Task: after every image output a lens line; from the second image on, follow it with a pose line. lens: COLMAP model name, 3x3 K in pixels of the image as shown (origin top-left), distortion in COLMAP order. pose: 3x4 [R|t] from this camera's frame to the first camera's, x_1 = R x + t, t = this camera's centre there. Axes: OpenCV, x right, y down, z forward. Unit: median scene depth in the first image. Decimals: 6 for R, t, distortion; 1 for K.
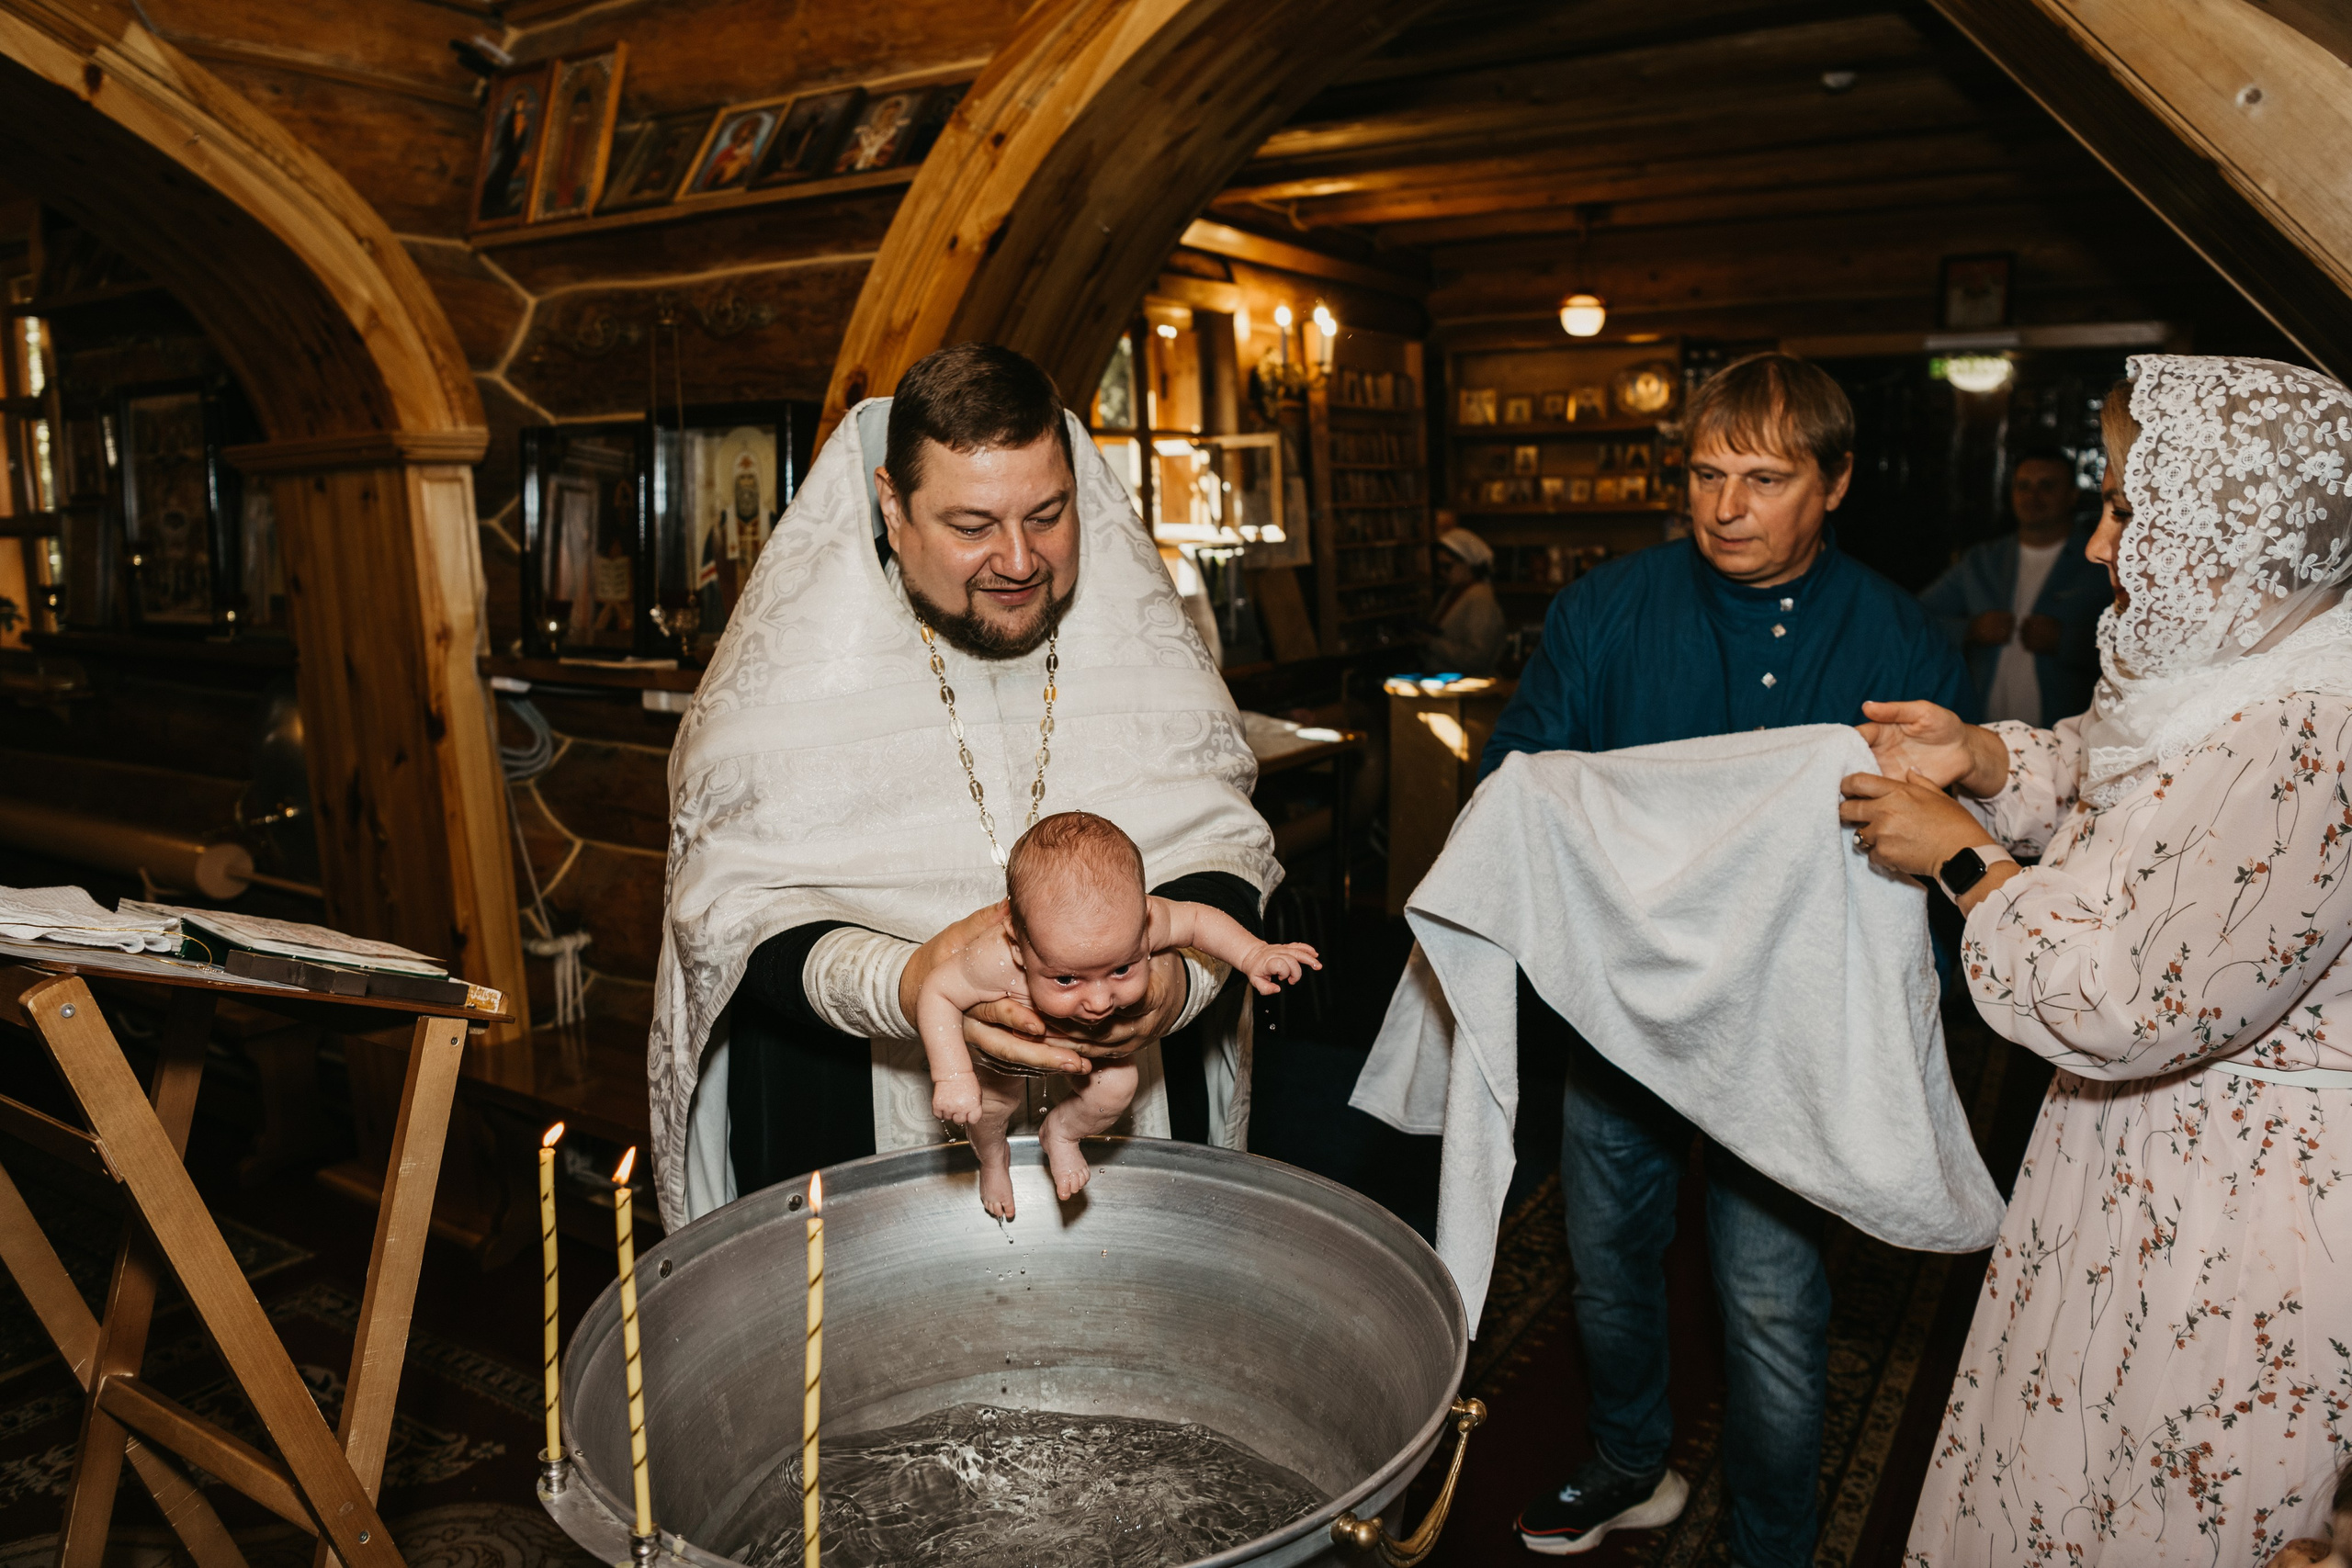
lens RADIAL K [[1613.2, 0, 1176.0], [0, 1613.2, 773.3], [0, 0, 1]] dist [-0.074597, 0.018155]
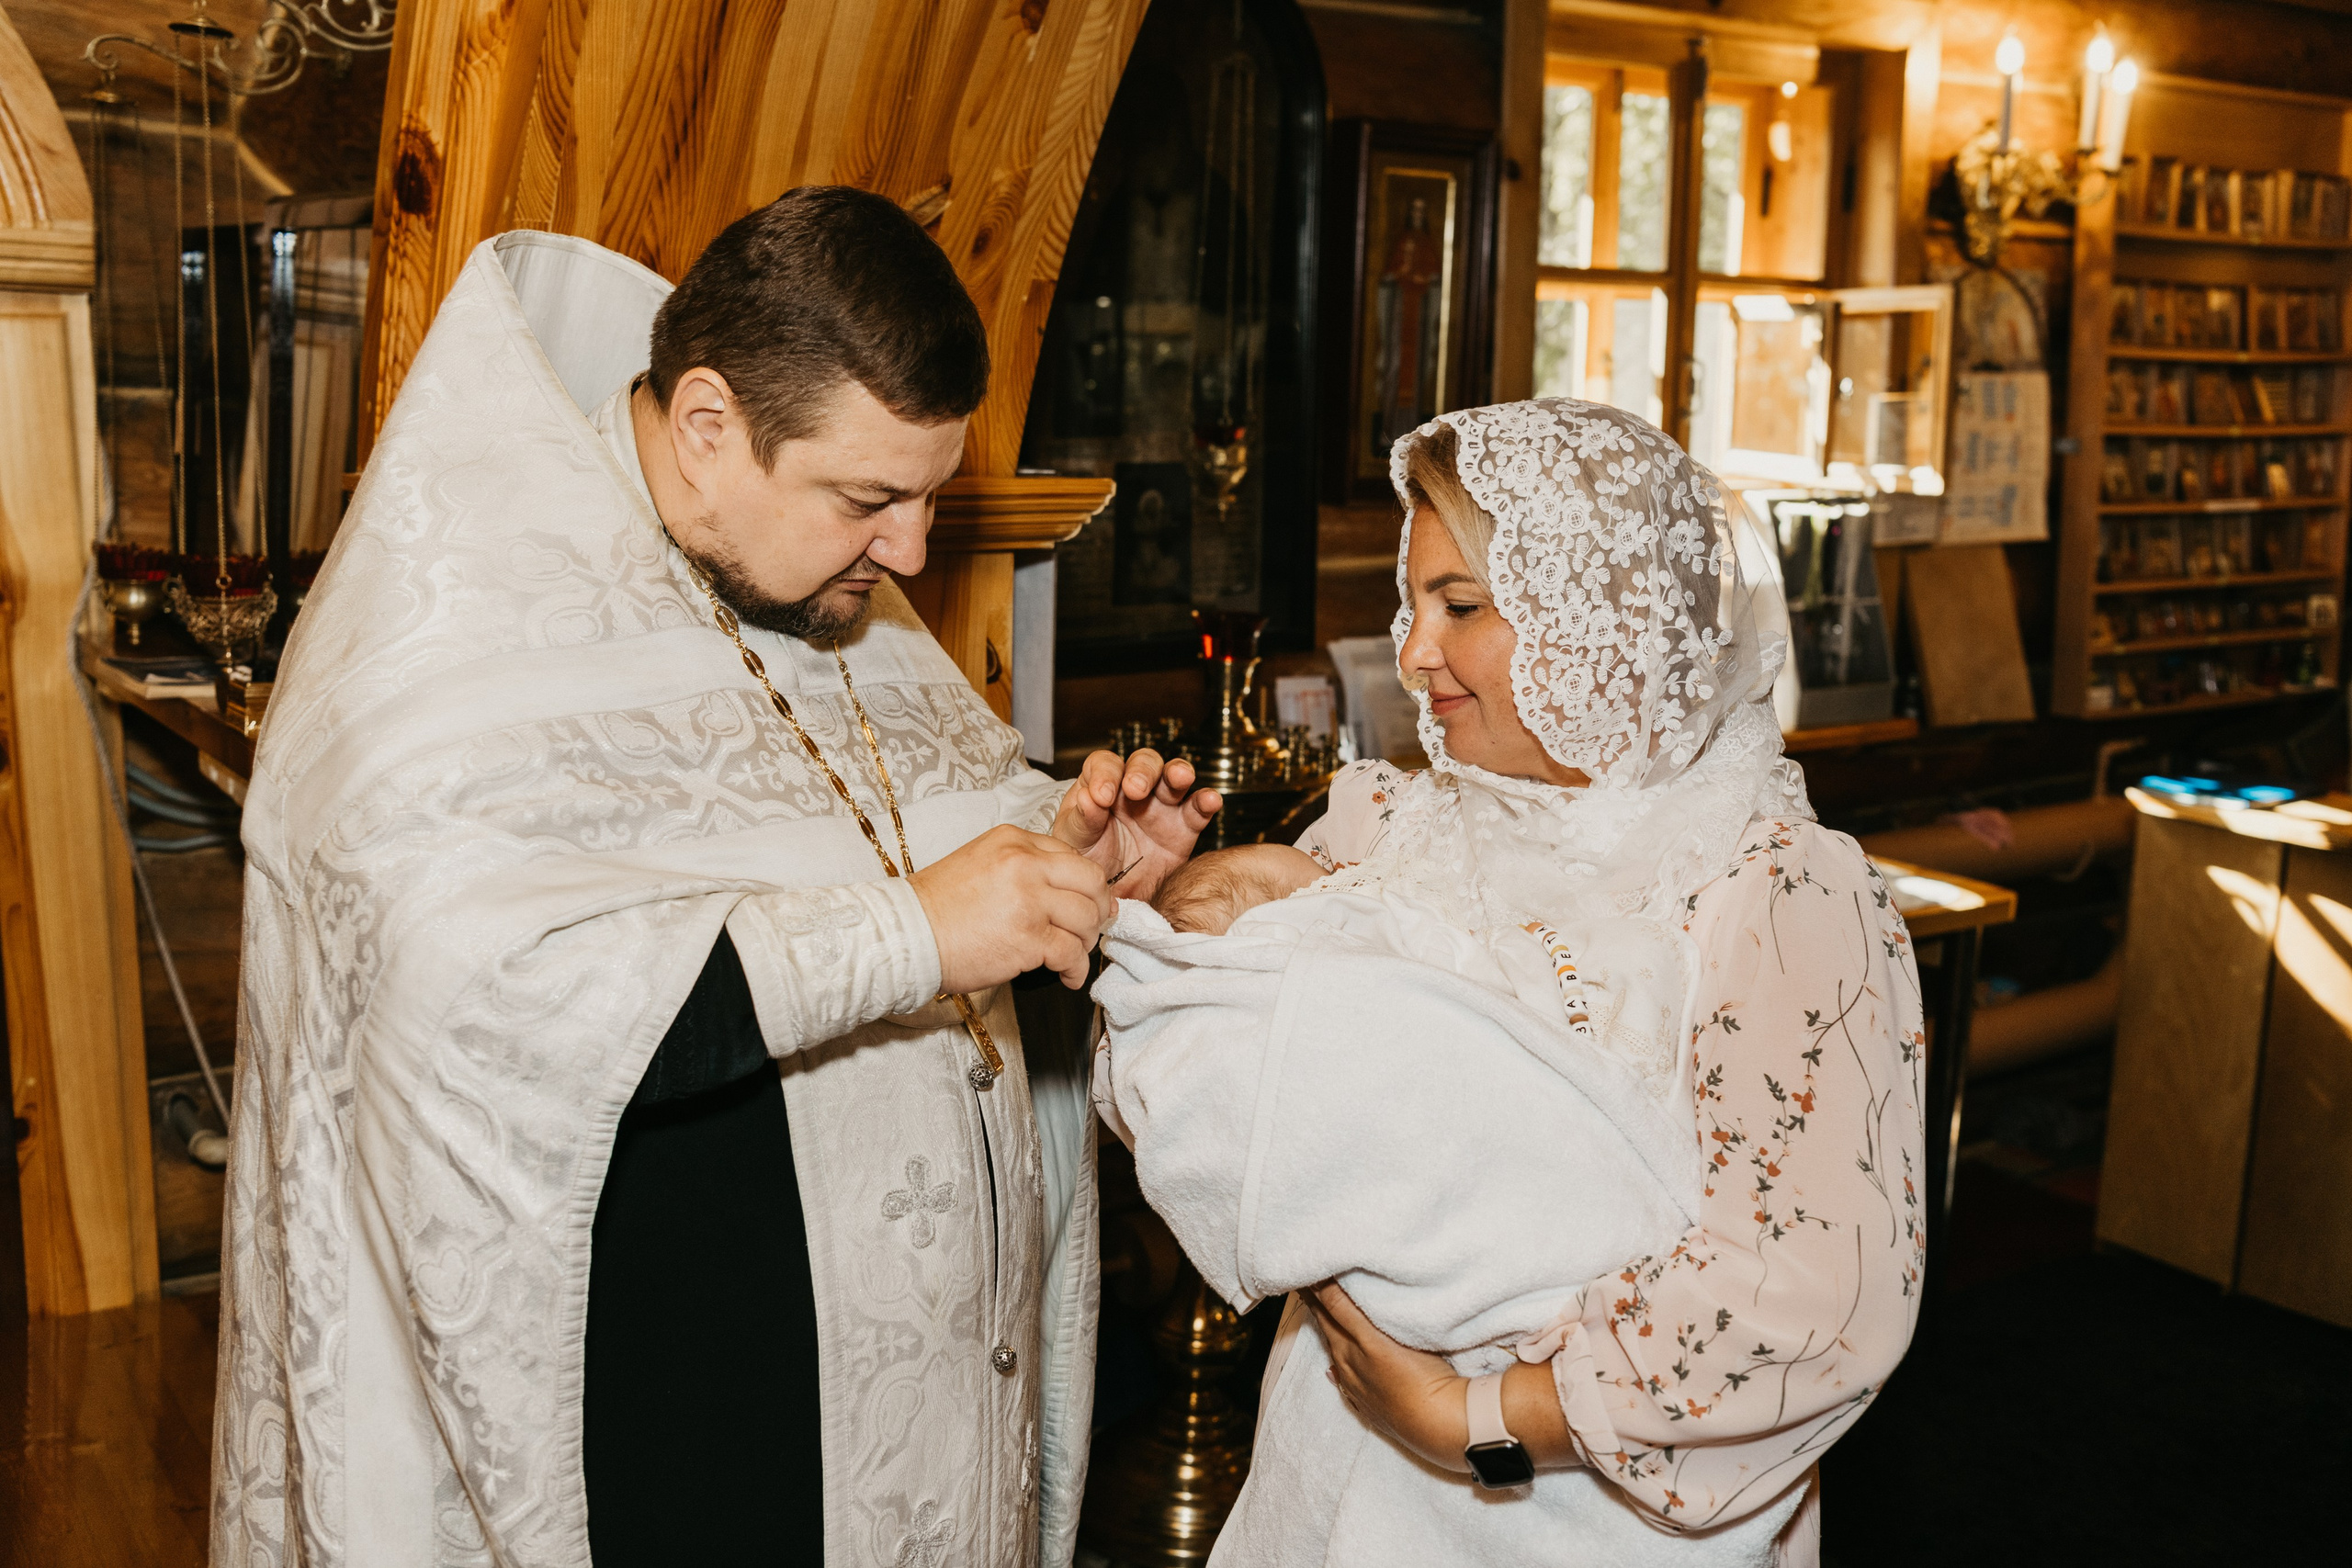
lens RADIAL K [[2334.7, 0, 1190.8], [0, 2334.7, 785.6], [0, 0, 1]] dist [0.000353, 0.113808]
pose [[0.922746, 0.110387, -0.369262, 0.127937], [-0.106374, 0.993834, 0.031279, -0.047953], [0.370438, 0.010417, 0.928799, 0.204235]]
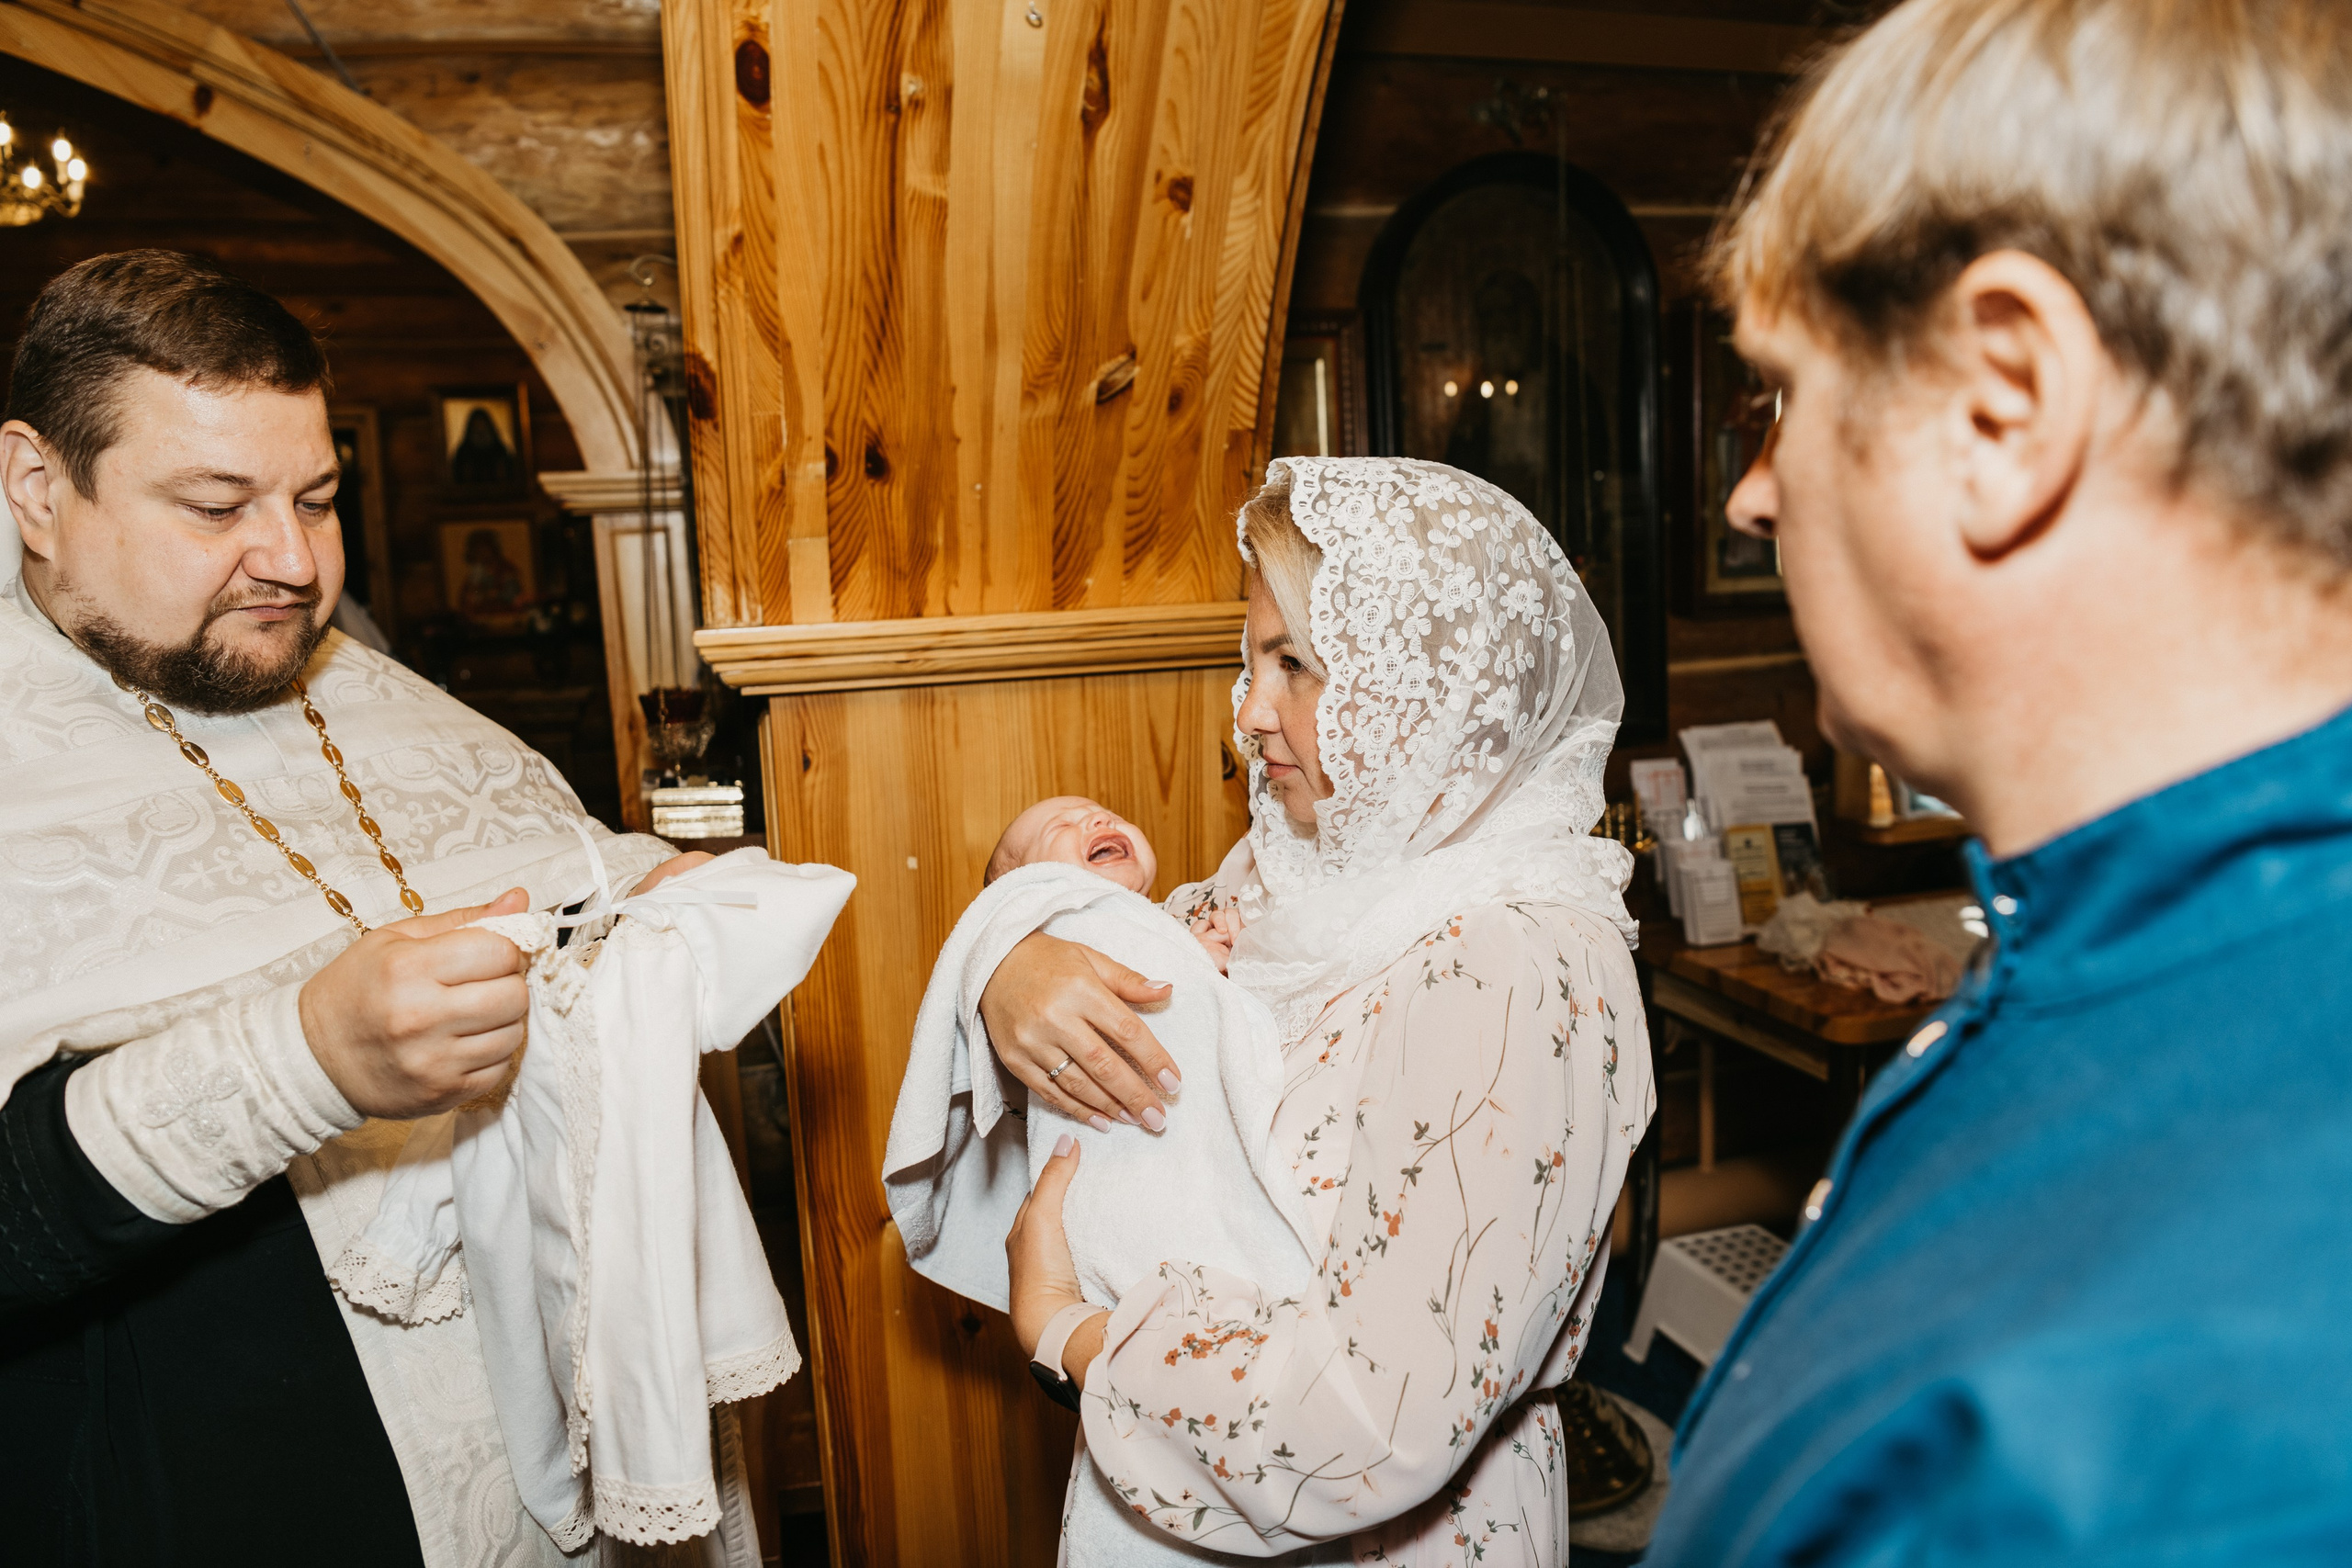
lens RADIAL K [[1613.2, 0, 1176.0], [0, 1613.2, 773.3], [0, 0, 1]] dist [-0.074597, 0.018155]
pose [[0.739300, 0.082569, -0.668295, 0.152003], [-0.084855, 0.995966, 0.029182, -0.058312], [0.668009, 0.035134, 0.743324, 0.311268]]
